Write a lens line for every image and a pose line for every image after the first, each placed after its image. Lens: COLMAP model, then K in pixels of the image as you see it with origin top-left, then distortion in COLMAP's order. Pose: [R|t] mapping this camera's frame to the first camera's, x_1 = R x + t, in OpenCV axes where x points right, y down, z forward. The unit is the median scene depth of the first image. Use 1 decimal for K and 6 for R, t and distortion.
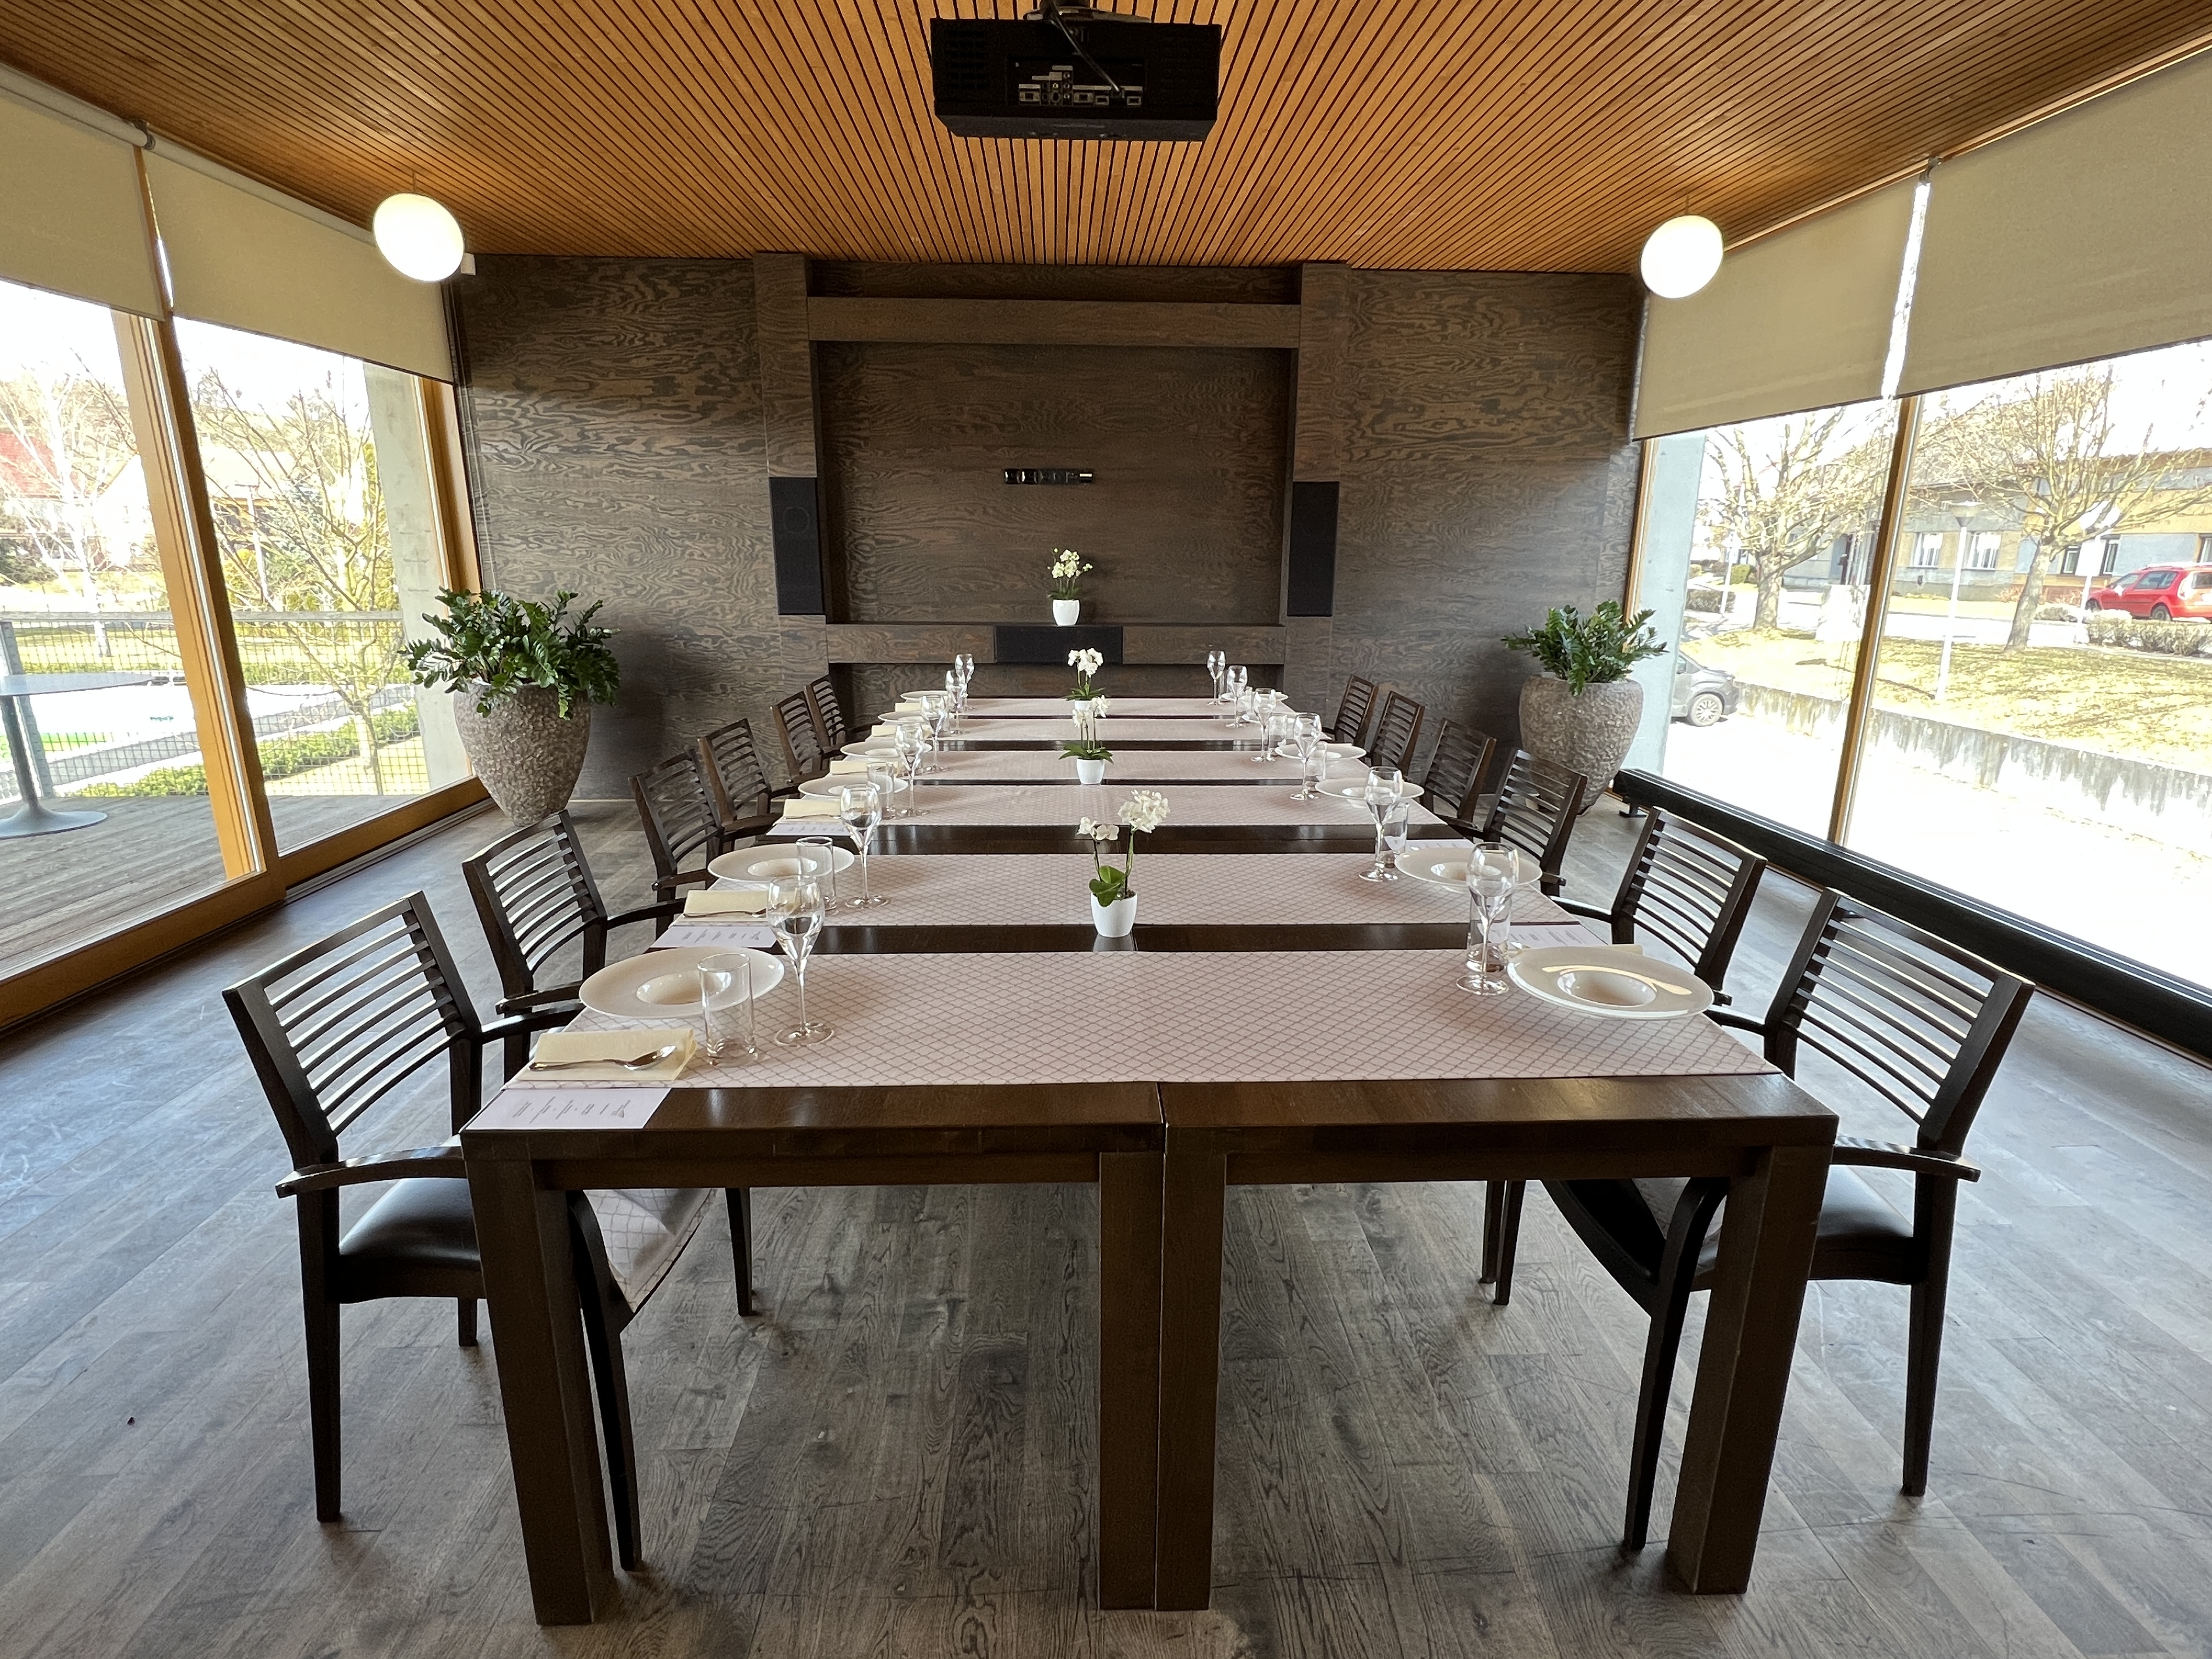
lens RADIAL K [[1107.6, 0, 1105.7], [0, 1107.6, 829.3], [0, 0, 1]] dist [-0.002773, 0.000418]
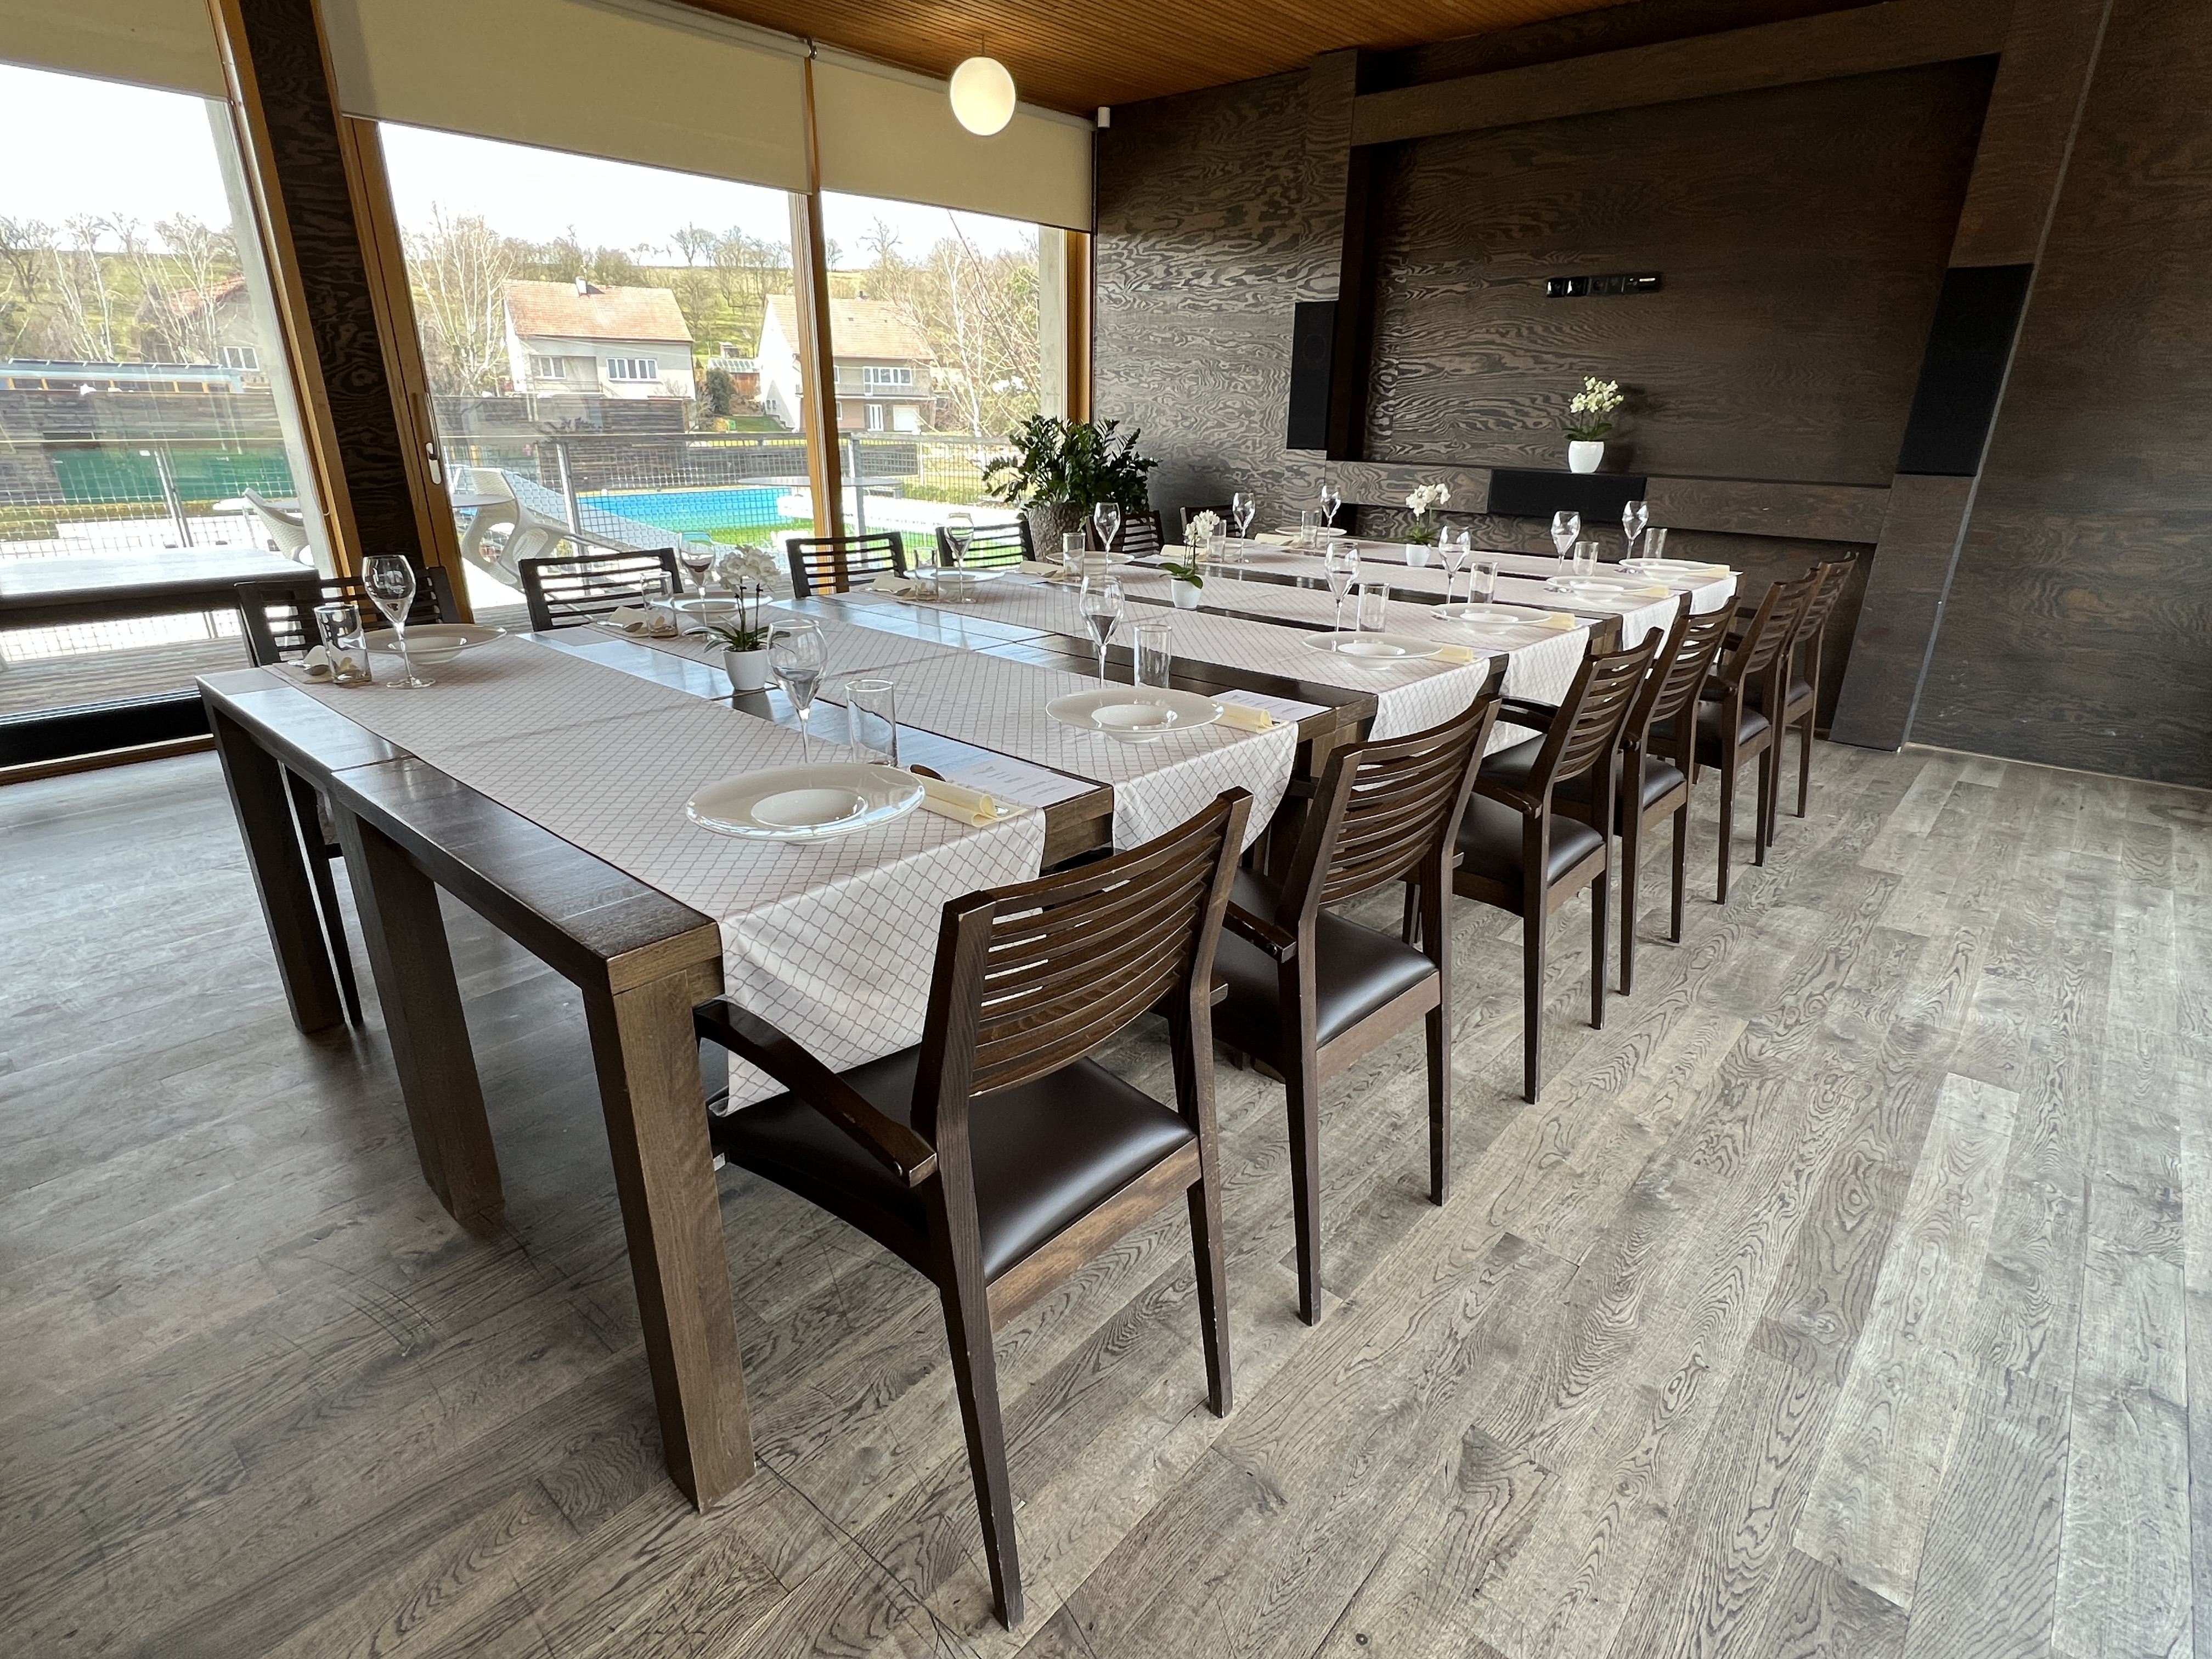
lens RADIAL K [[1107.6, 0, 1115.9], [0, 1107.6, 830.7], [0, 0, 1]] dist [-0.002773, 0.000418]
pose [[0.726135, 0.250309, -0.640370, 0.318980], [-0.179535, 0.968092, 0.174831, -0.008053], [0.663698, -0.011982, 0.747904, 0.152172]]
